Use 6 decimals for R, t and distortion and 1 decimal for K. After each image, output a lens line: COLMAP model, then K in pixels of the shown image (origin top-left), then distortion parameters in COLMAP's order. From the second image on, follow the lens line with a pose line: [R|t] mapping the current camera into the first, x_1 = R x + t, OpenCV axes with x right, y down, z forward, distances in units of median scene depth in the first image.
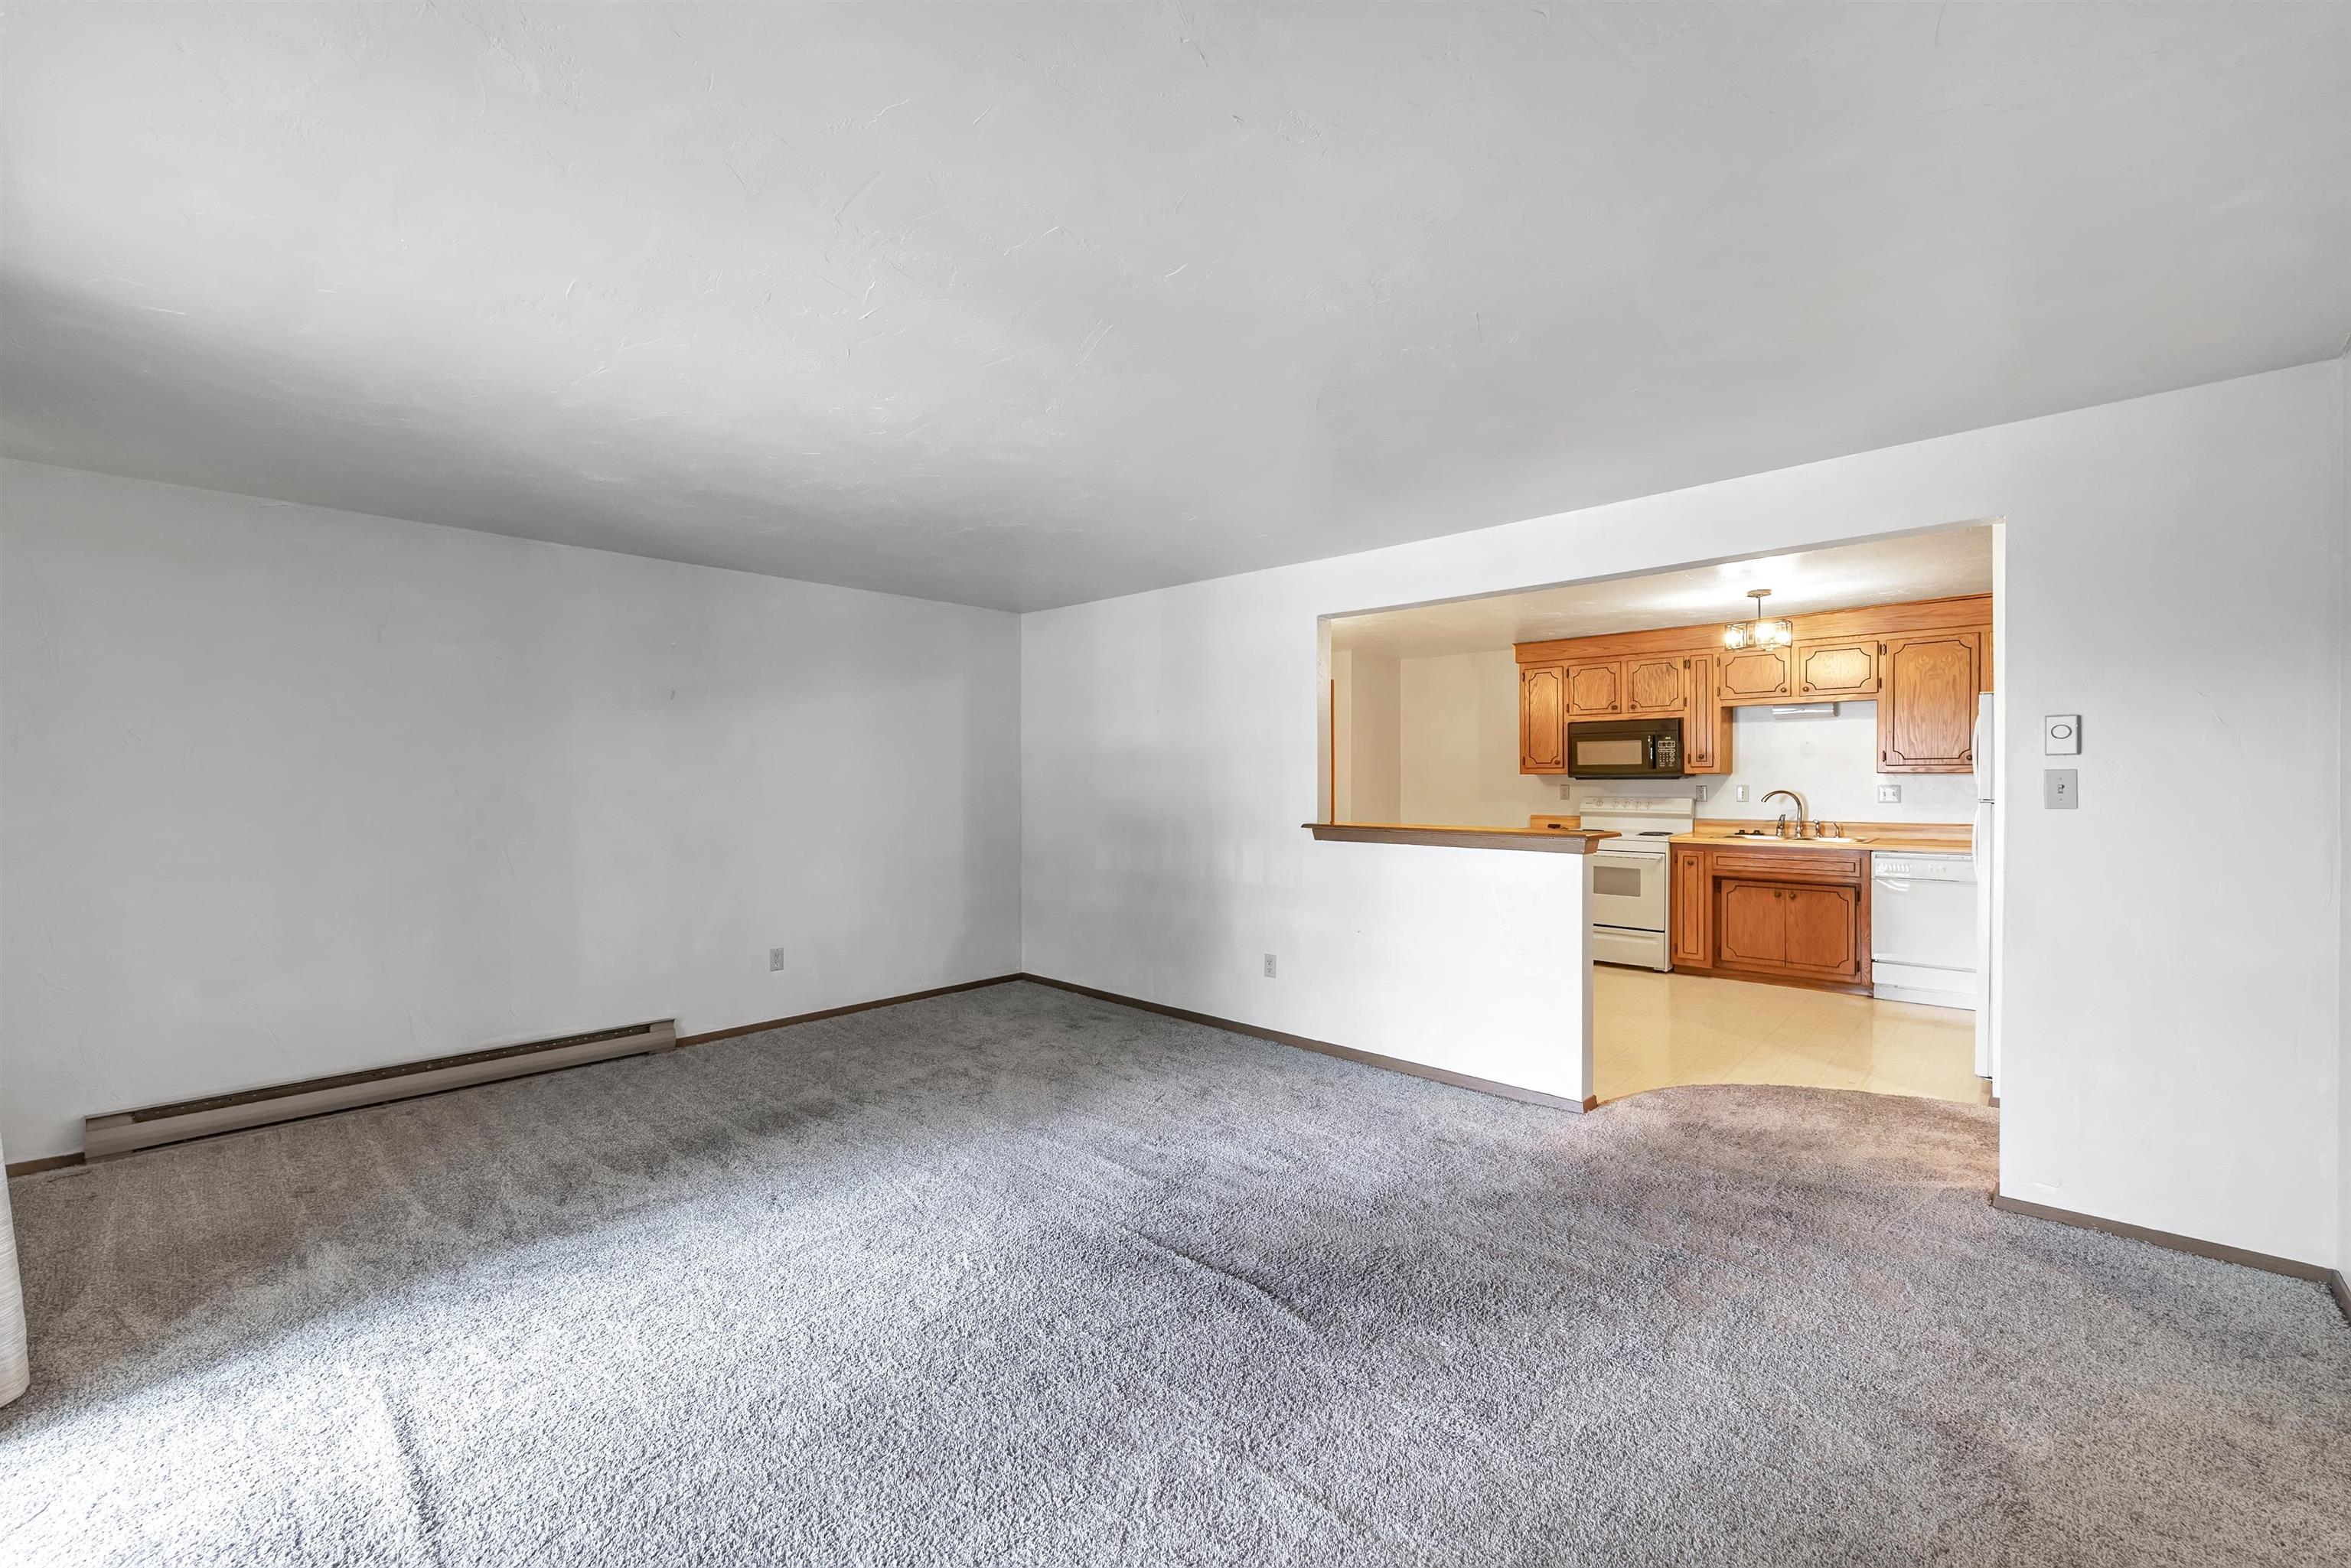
lens RADIAL K [[936.1, 0, 1181.9], [0, 936.1, 794.8], [0, 0, 1]] dist [0.002843, 0.000134]
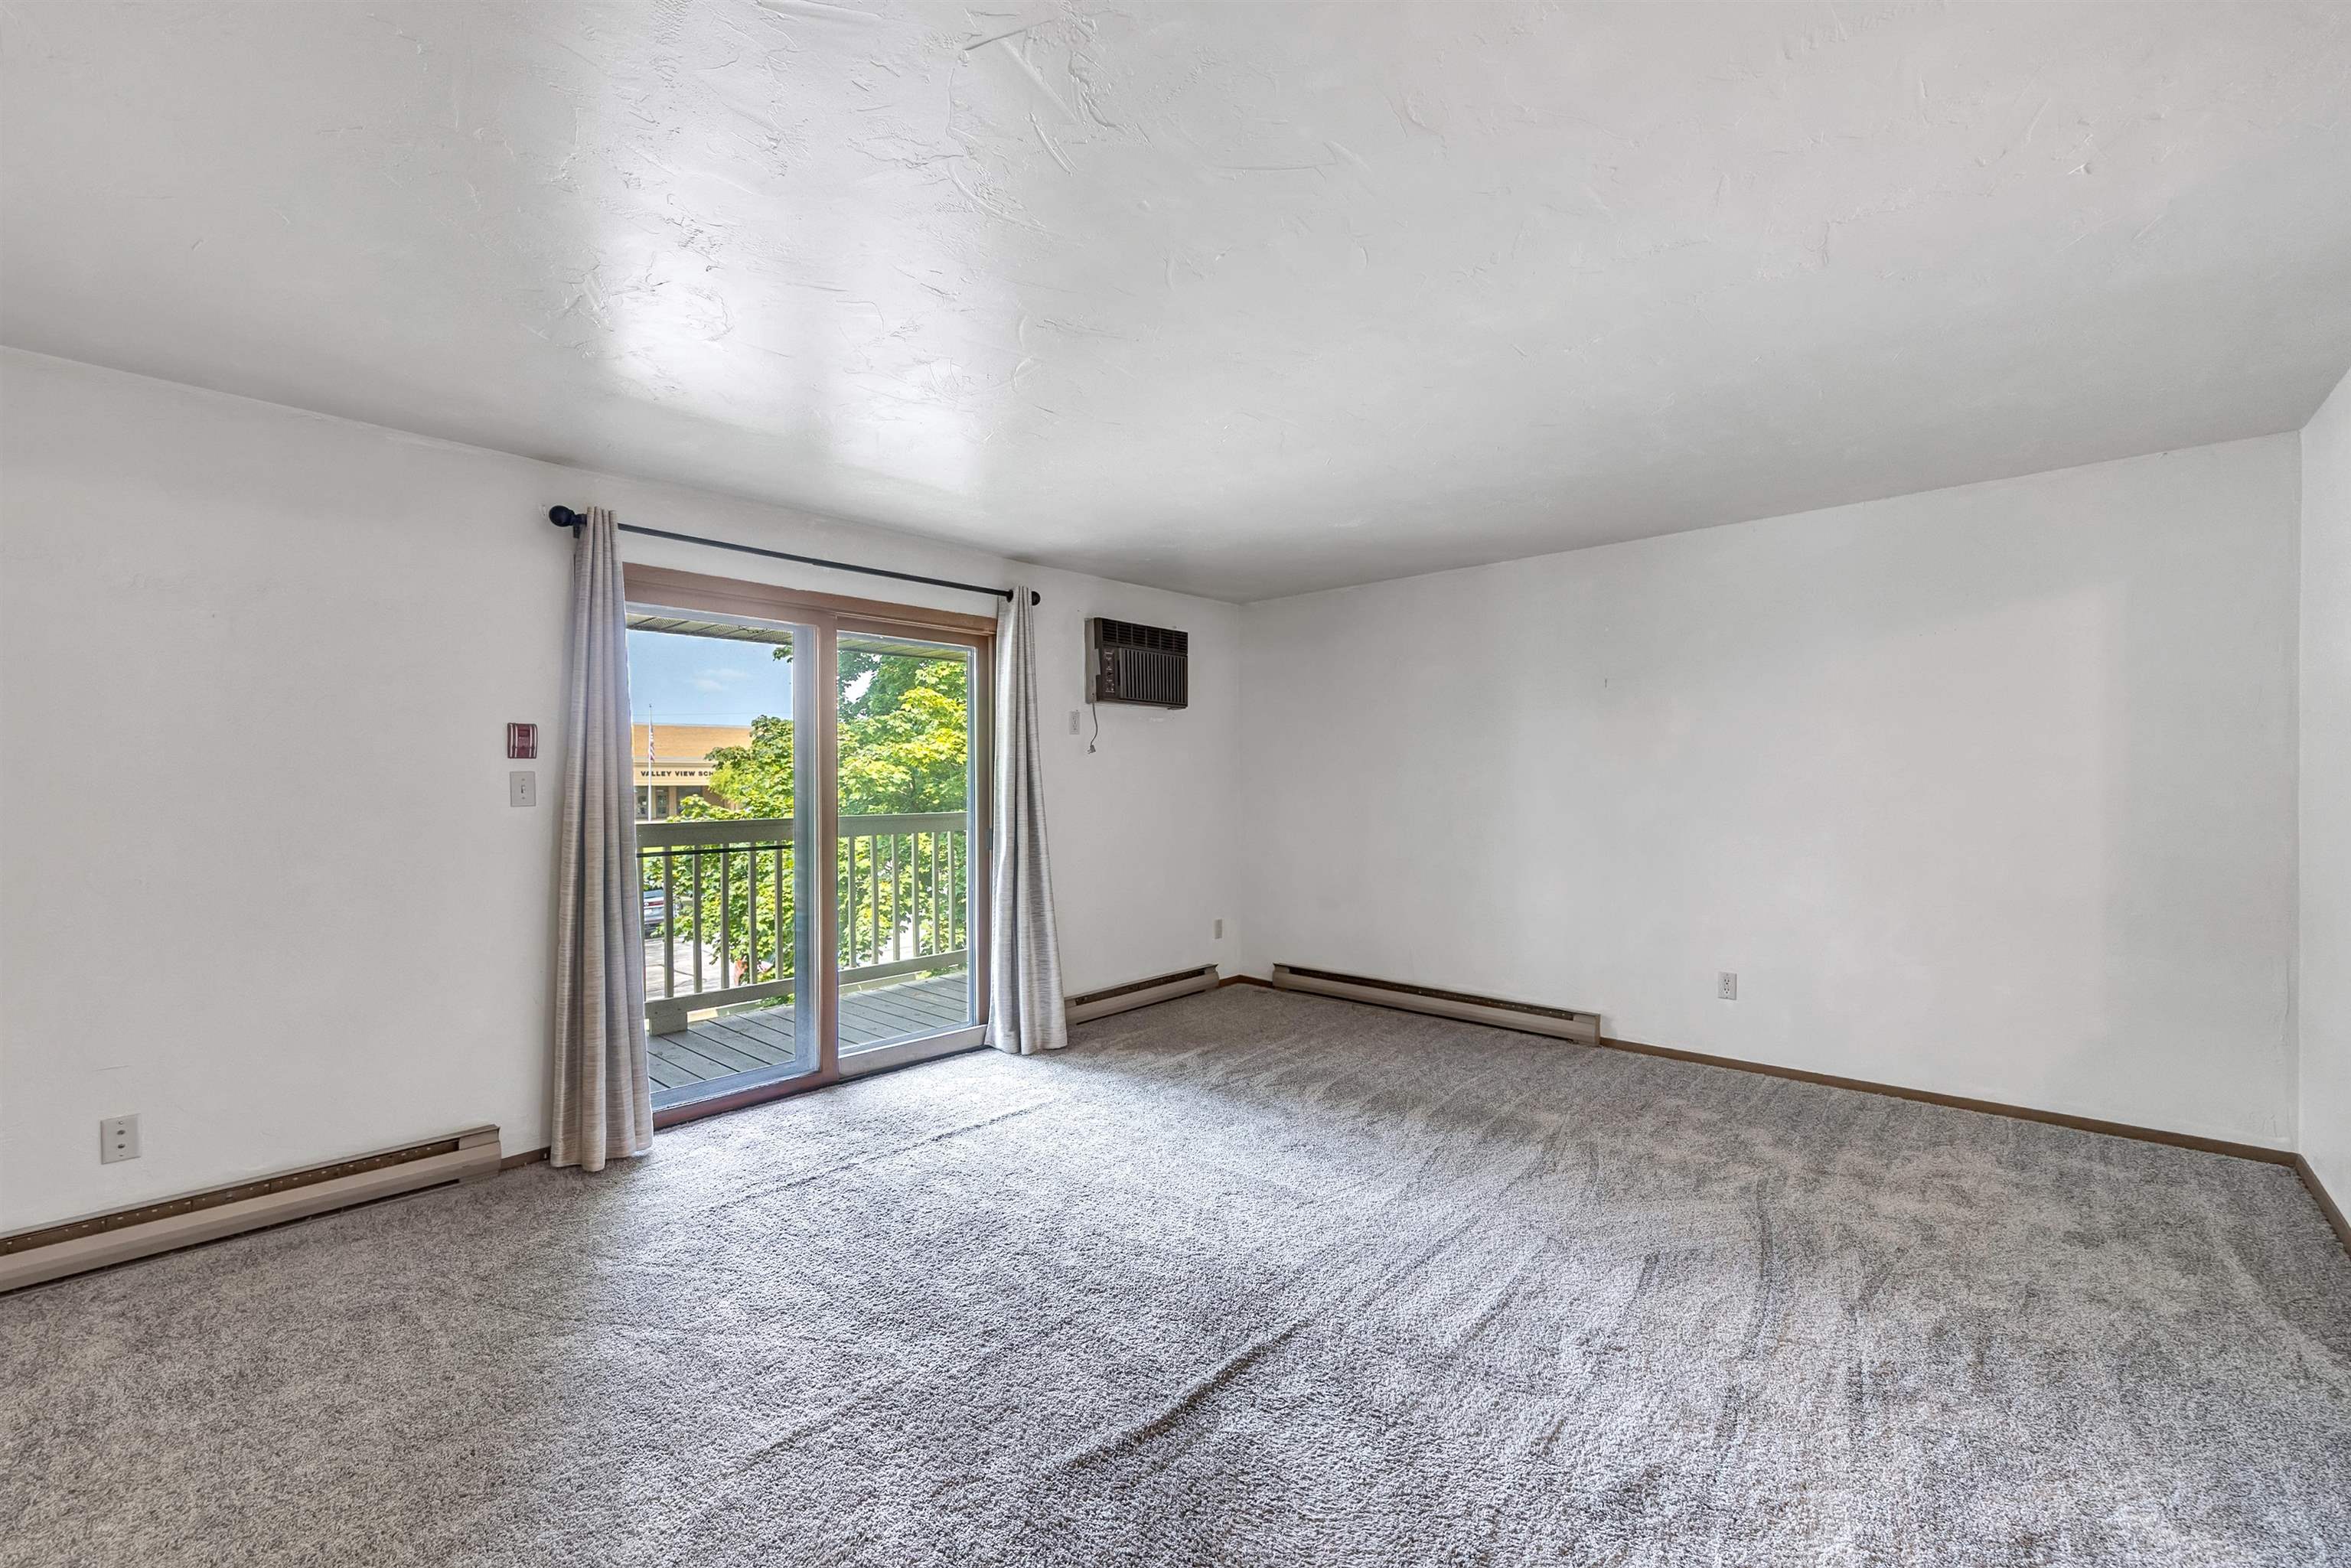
lens RADIAL K [[1006.8, 0, 1180.5], [0, 1006.8, 784.7], [0, 0, 1]] dist [0.013423, -0.000941]
pose [[-0.001489, 0.005670, -0.999983, 0.546572], [-0.011622, 0.999916, 0.005686, -0.001651], [0.999931, 0.011630, -0.001423, 0.609049]]
